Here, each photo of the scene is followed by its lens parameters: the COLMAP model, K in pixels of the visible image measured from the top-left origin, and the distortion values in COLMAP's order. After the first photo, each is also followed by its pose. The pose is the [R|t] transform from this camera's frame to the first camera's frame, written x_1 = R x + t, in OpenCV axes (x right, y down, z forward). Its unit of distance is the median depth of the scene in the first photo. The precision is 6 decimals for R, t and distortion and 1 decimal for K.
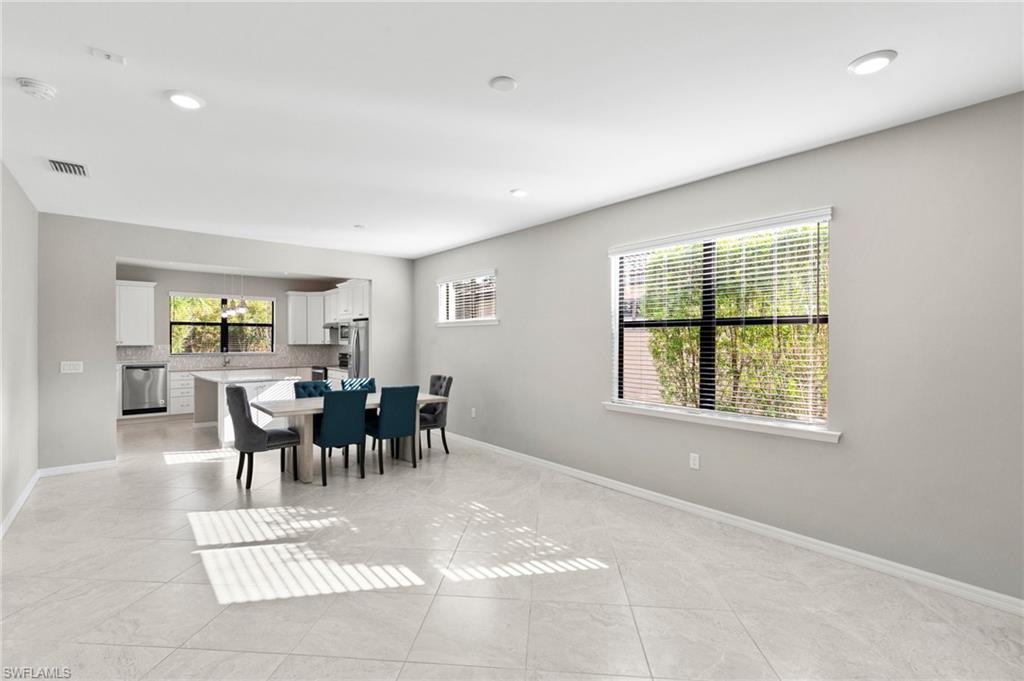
lens RADIAL K [[460.1, 0, 518.2], [0, 460.1, 341.1], [0, 0, 1]] dist [0.010693, -0.000189]
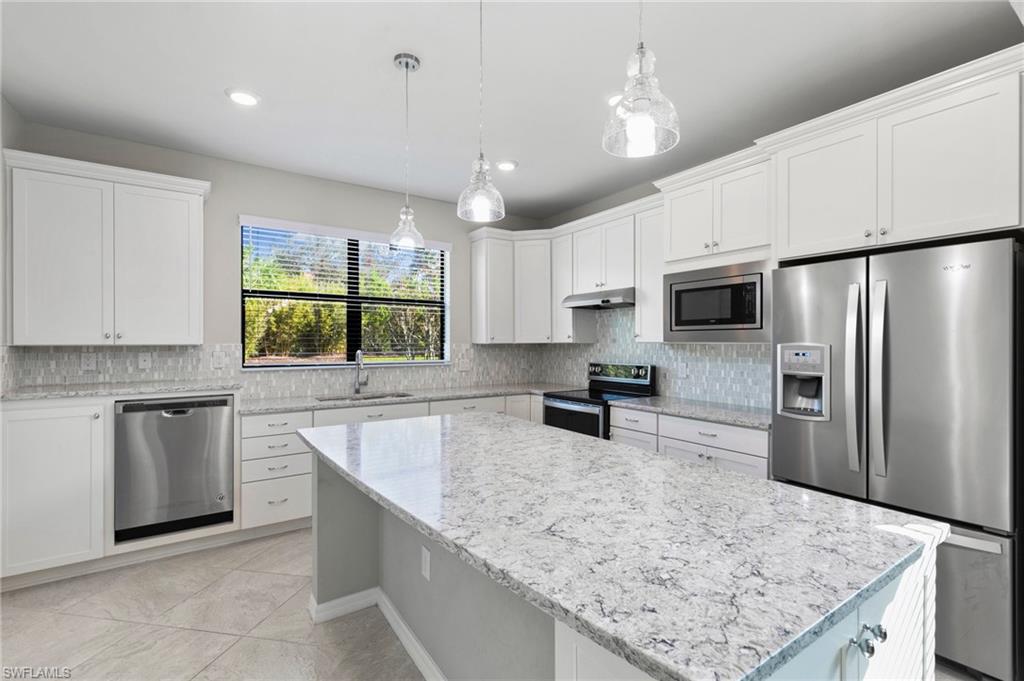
lens RADIAL K [[460.1, 0, 512.1], [0, 460.1, 342.1], [0, 0, 1]] dist [0.010693, -0.000189]
pose [[0.993009, -0.001259, -0.118029, -0.716115], [0.000991, 0.999997, -0.002335, 0.012452], [0.118032, 0.002202, 0.993007, 0.955698]]
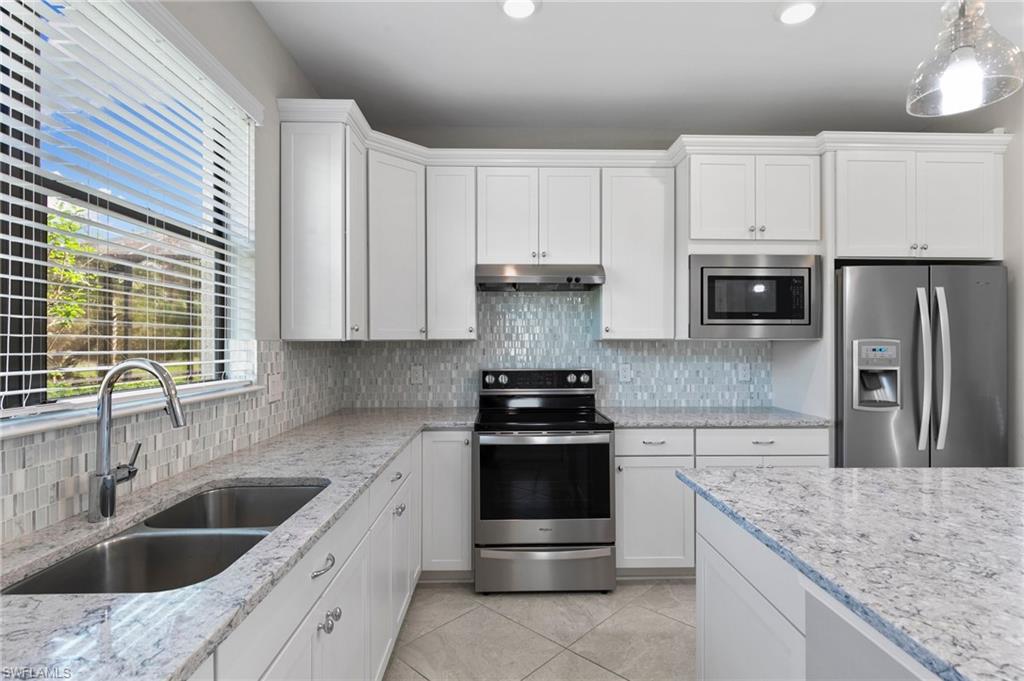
lens RADIAL K [[508.2, 0, 509.6], [0, 508.2, 343.5], [0, 0, 1]] dist [-0.013906, -0.000034]
pose [[0.640004, -0.003303, 0.768364, -1.095571], [0.002350, 0.999994, 0.002341, 0.014733], [-0.768368, 0.000307, 0.640009, 1.355121]]
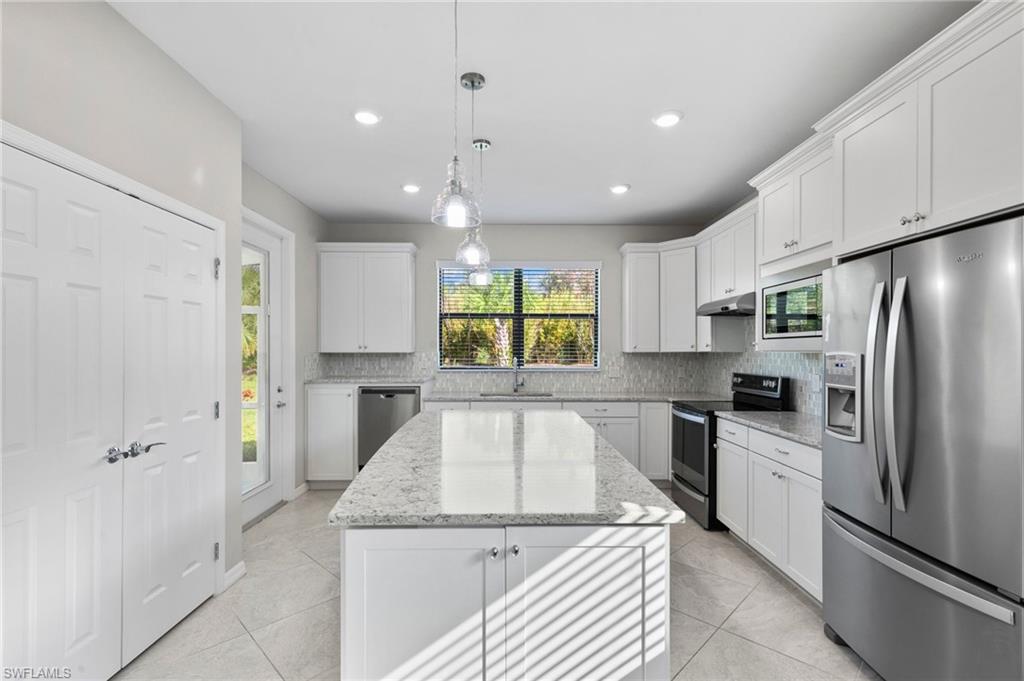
lens RADIAL K [[460.1, 0, 510.7], [0, 460.1, 350.3], [0, 0, 1]] dist [0.010693, -0.000189]
pose [[0.763245, -0.001656, -0.646107, -0.472892], [-0.000641, 0.999994, -0.003319, 0.012429], [0.646109, 0.002947, 0.763240, 0.950995]]
